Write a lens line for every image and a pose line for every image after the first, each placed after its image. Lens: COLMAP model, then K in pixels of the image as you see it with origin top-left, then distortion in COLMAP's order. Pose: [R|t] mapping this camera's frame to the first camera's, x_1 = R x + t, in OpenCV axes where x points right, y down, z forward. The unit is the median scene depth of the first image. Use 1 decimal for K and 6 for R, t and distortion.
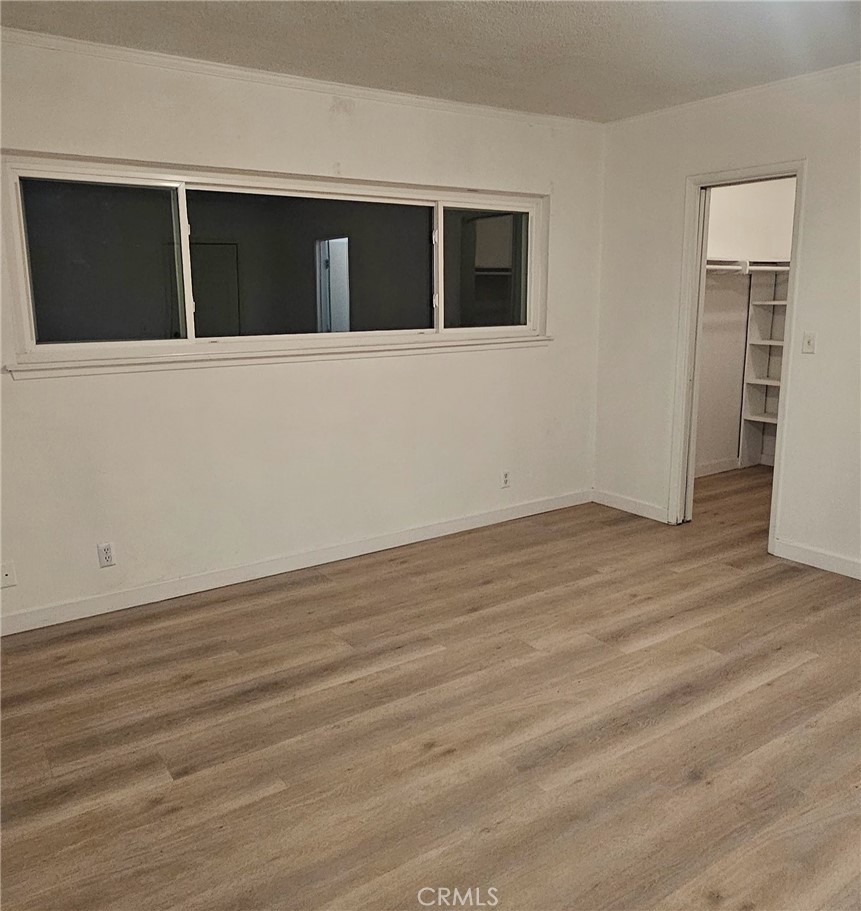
lens RADIAL K [[766.1, 0, 430.5], [0, 766.1, 455.5], [0, 0, 1]] dist [0.000054, -0.004182]
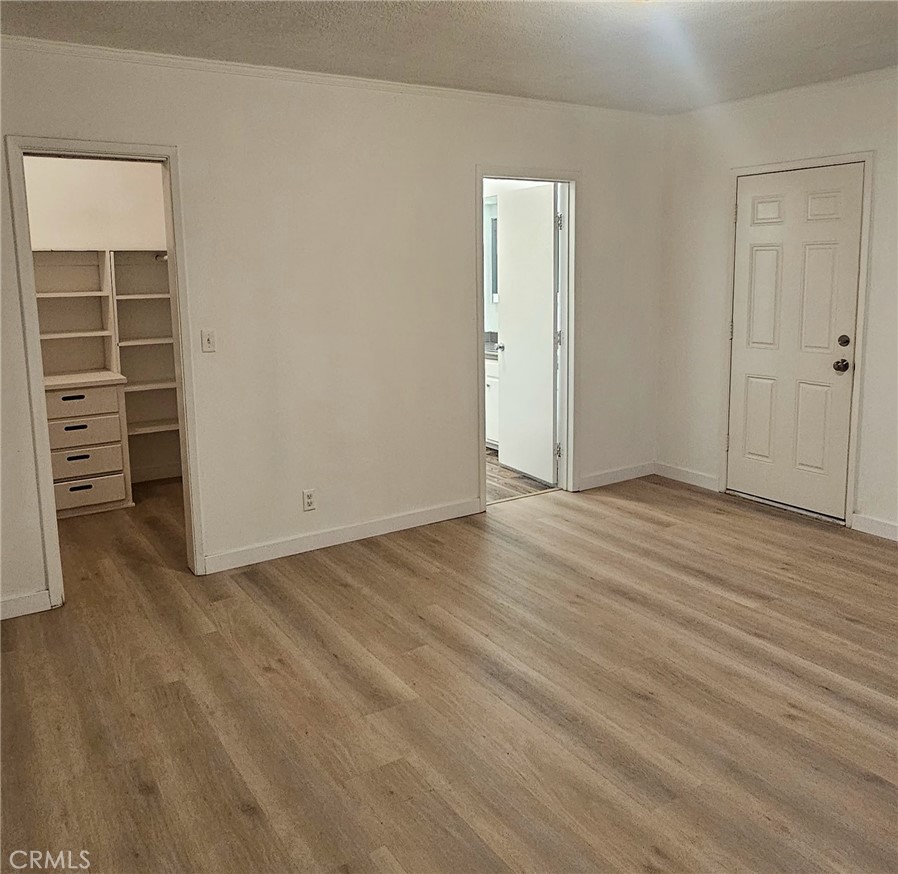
lens RADIAL K [[785.2, 0, 449.7], [0, 785.2, 377.4], [0, 0, 1]] dist [-0.003277, 0.001554]
pose [[0.028445, -0.135359, 0.990388, -0.480457], [0.224247, 0.966400, 0.125640, -0.164205], [-0.974117, 0.218517, 0.057843, 0.692467]]
